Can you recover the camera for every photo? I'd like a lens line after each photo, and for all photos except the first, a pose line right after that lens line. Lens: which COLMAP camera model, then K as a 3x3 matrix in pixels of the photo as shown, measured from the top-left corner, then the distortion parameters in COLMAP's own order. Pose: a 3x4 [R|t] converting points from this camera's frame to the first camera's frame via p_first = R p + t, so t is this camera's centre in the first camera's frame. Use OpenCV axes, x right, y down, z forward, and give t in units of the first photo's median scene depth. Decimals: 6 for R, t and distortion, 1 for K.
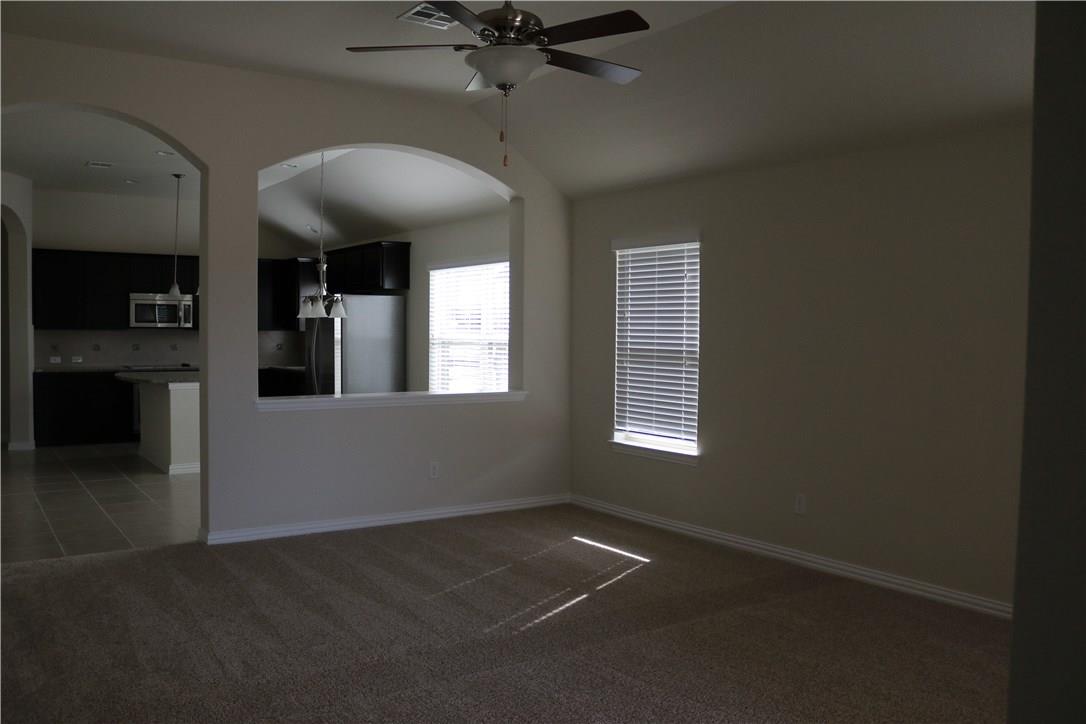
lens RADIAL K [[892.1, 0, 539.6], [0, 892.1, 365.5], [0, 0, 1]] dist [-0.153544, 0.129232]
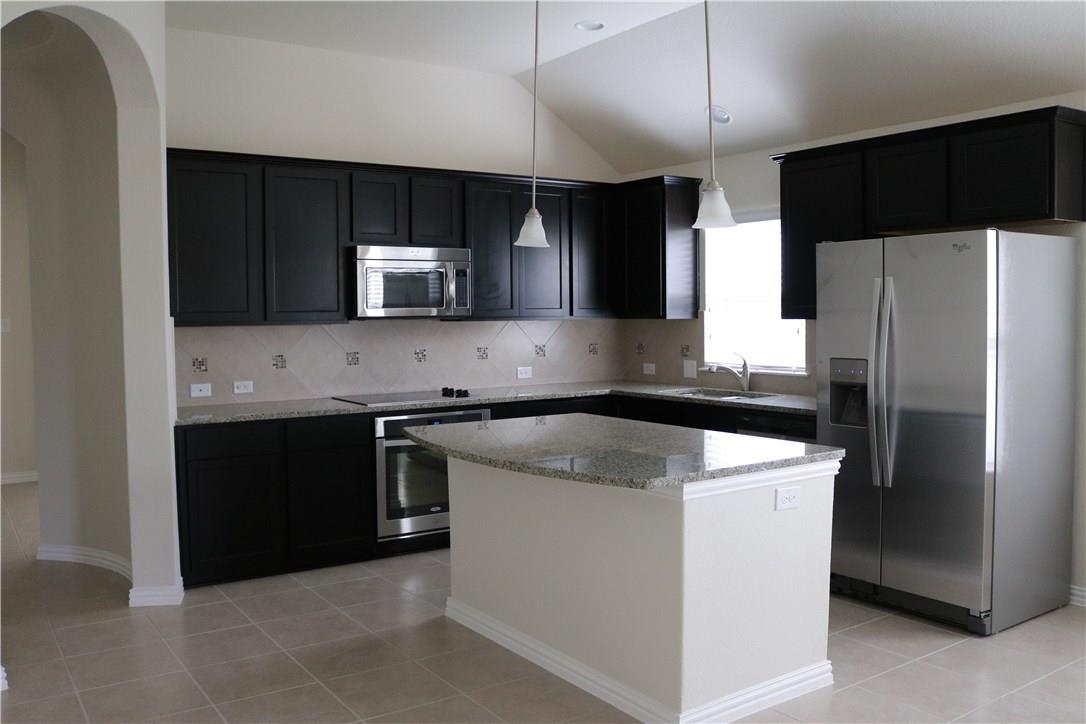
lens RADIAL K [[919.2, 0, 537.4], [0, 919.2, 365.7], [0, 0, 1]] dist [-0.163595, 0.163002]
pose [[0.999797, -0.018958, -0.006776, -0.373559], [0.019080, 0.999646, 0.018522, -0.025520], [0.006423, -0.018647, 0.999805, 0.504956]]
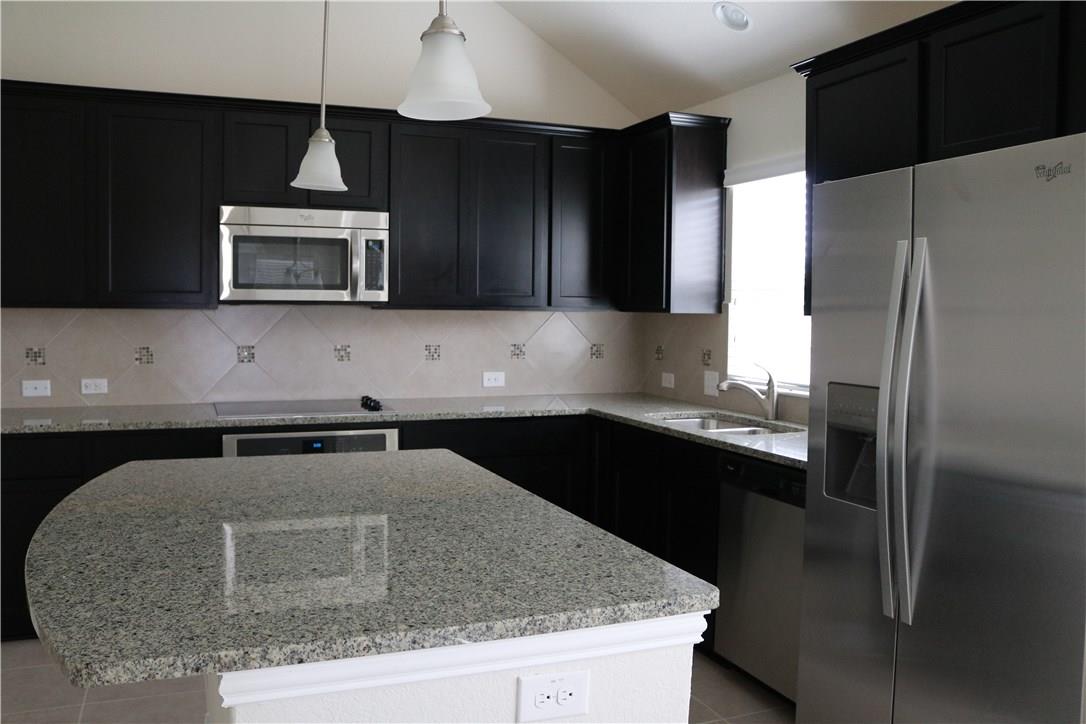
lens RADIAL K [[892.1, 0, 539.6], [0, 892.1, 365.5], [0, 0, 1]] dist [-0.153544, 0.129232]
pose [[0.976724, 0.015980, -0.213904, -0.266803], [-0.011242, 0.999664, 0.023350, -0.027633], [0.214205, -0.020402, 0.976576, 0.678073]]
